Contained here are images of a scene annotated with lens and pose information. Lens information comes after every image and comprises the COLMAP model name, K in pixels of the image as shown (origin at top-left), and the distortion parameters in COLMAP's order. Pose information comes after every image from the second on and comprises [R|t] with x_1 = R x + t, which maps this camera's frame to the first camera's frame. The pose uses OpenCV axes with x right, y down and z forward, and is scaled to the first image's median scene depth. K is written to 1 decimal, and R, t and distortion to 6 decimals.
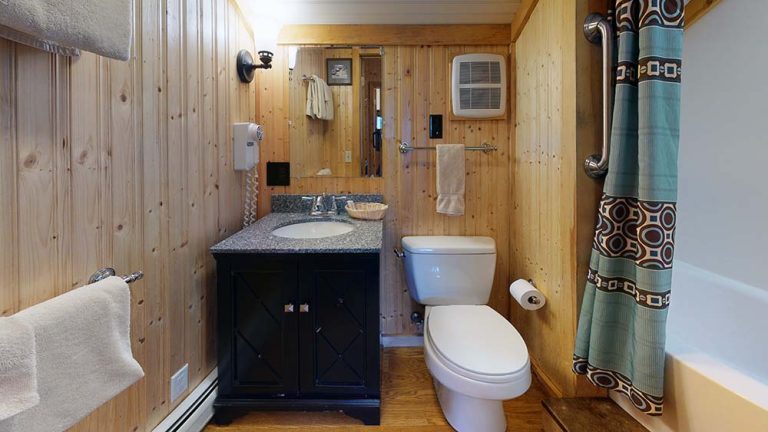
lens RADIAL K [[270.1, 0, 386.9], [0, 270.1, 215.1], [0, 0, 1]] dist [-0.000754, -0.000026]
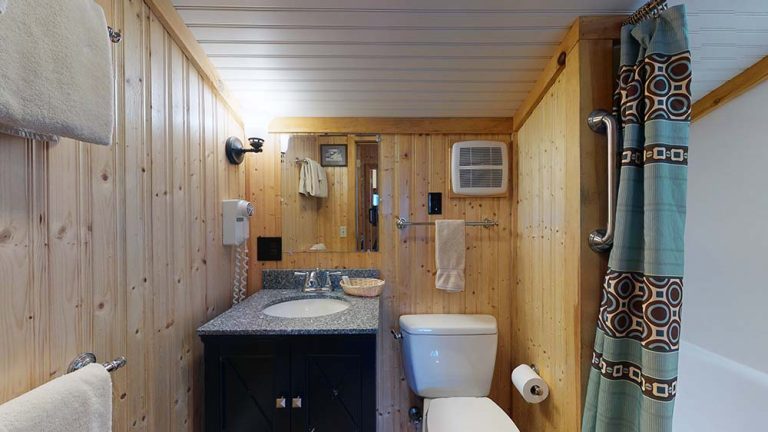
lens RADIAL K [[282.7, 0, 387.2], [0, 282.7, 215.8], [0, 0, 1]] dist [-0.000739, -0.000050]
pose [[0.999931, 0.000066, 0.011728, 0.000181], [-0.000060, 1.000000, -0.000452, -0.279738], [-0.011728, 0.000451, 0.999931, 0.000199]]
